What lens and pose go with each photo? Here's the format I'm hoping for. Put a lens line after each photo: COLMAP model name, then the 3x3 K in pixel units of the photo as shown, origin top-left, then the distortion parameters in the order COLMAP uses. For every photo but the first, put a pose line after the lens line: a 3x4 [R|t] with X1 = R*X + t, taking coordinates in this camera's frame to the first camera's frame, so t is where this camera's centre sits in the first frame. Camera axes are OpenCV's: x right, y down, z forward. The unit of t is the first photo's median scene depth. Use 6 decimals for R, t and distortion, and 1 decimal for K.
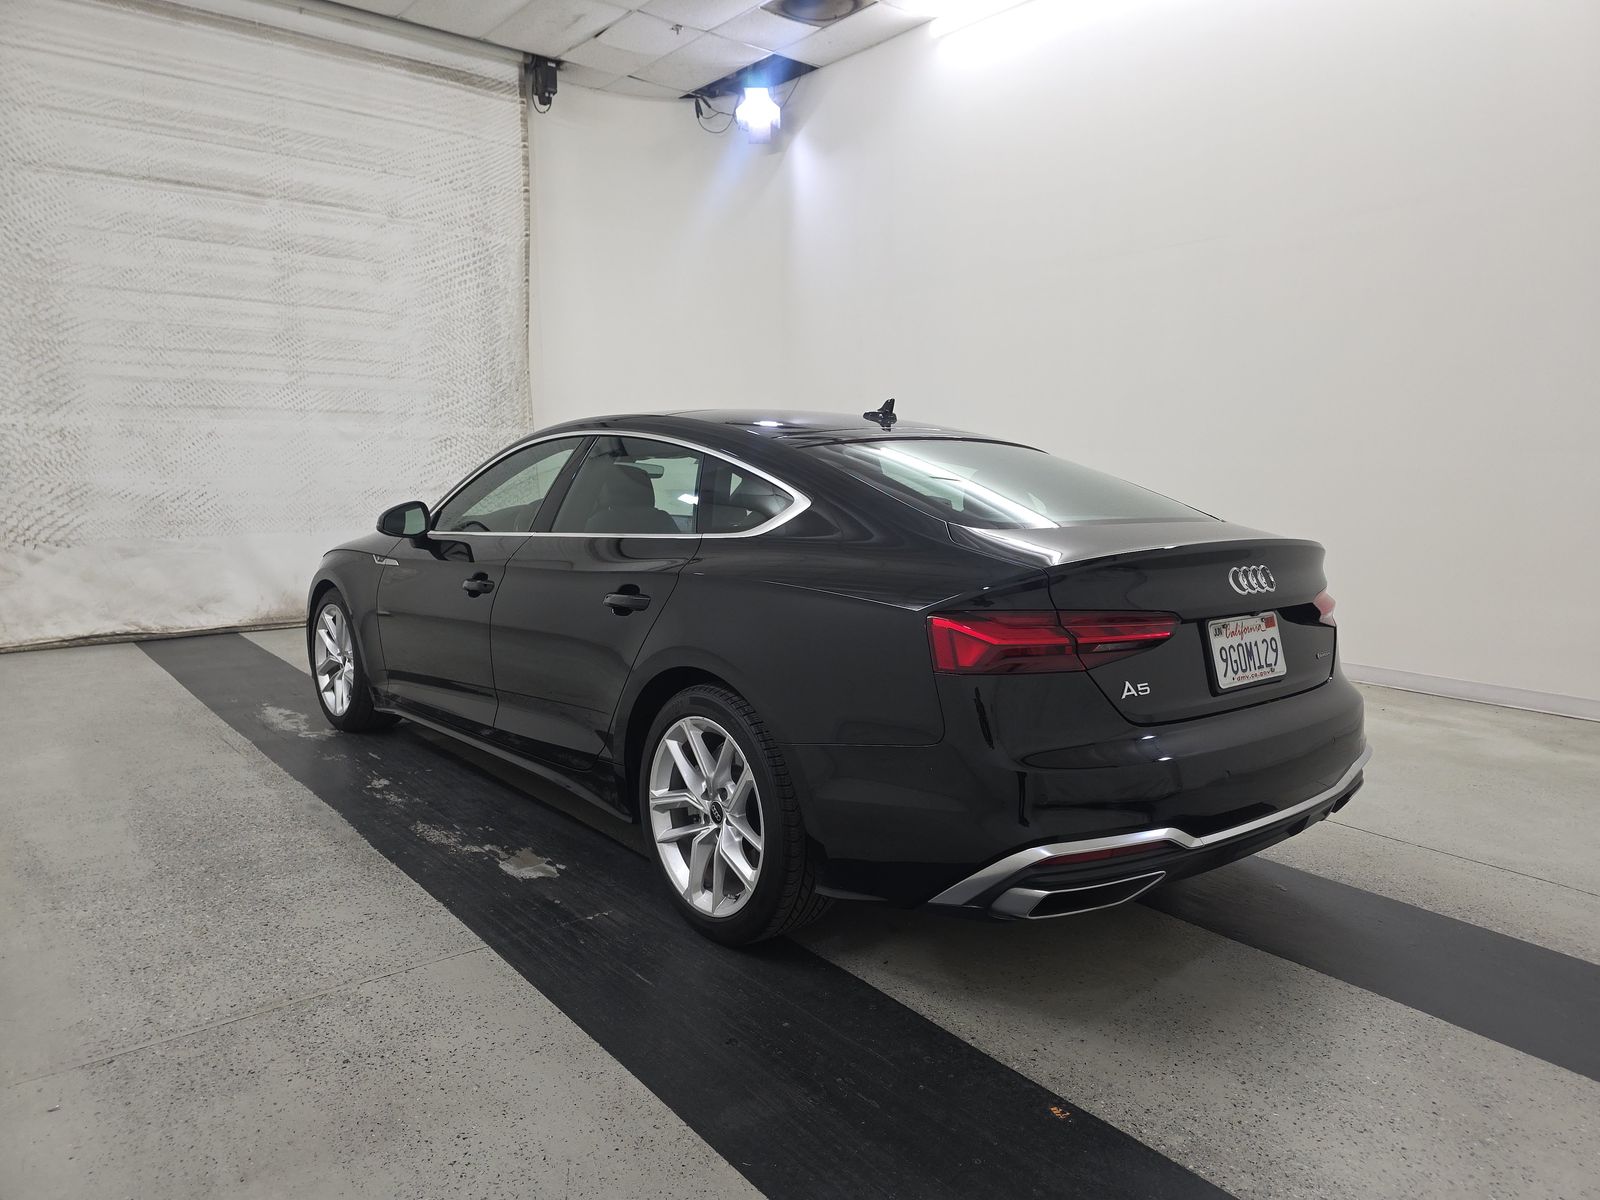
lens RADIAL K [[1065.9, 0, 801.4], [0, 1065.9, 603.4], [0, 0, 1]] dist [0.027466, -0.022981]
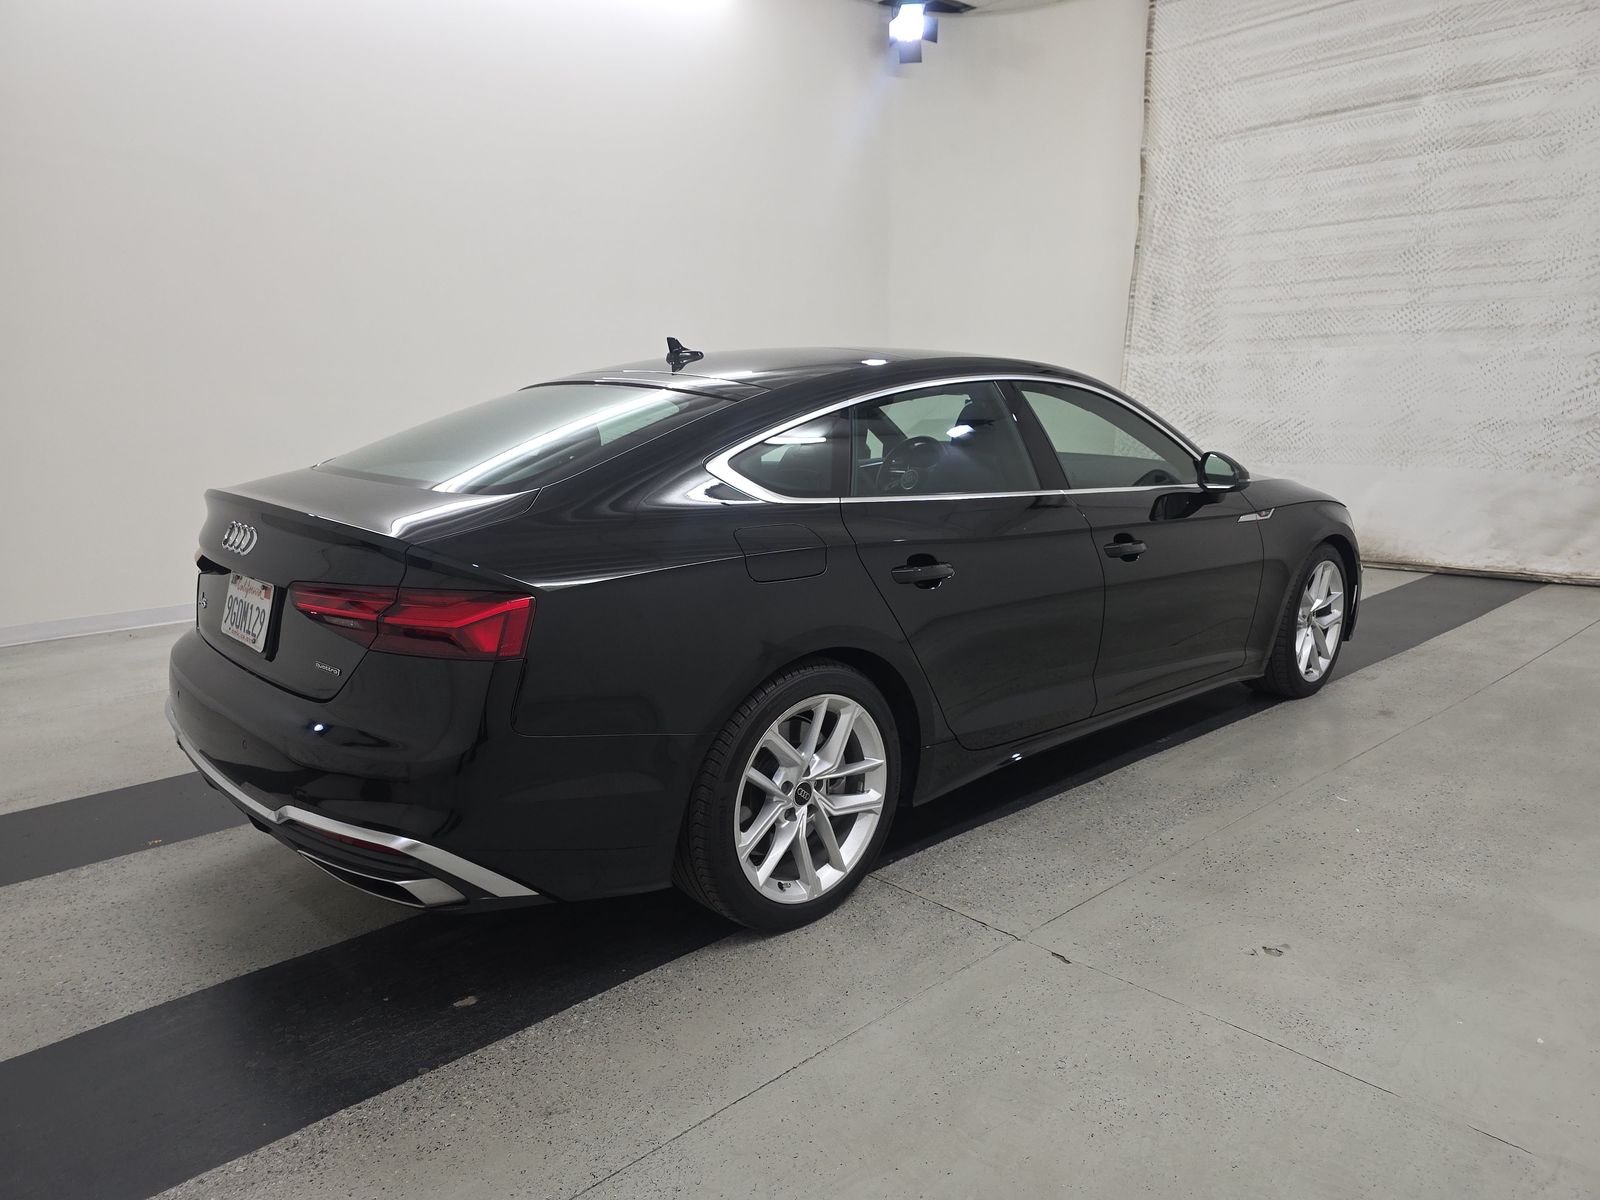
lens RADIAL K [[1065.9, 0, 805.7], [0, 1065.9, 600.5], [0, 0, 1]] dist [0.027466, -0.022981]
pose [[0.080299, 0.186149, -0.979235, 0.453324], [-0.112649, 0.977808, 0.176640, -0.063704], [0.990385, 0.096126, 0.099486, 0.447052]]
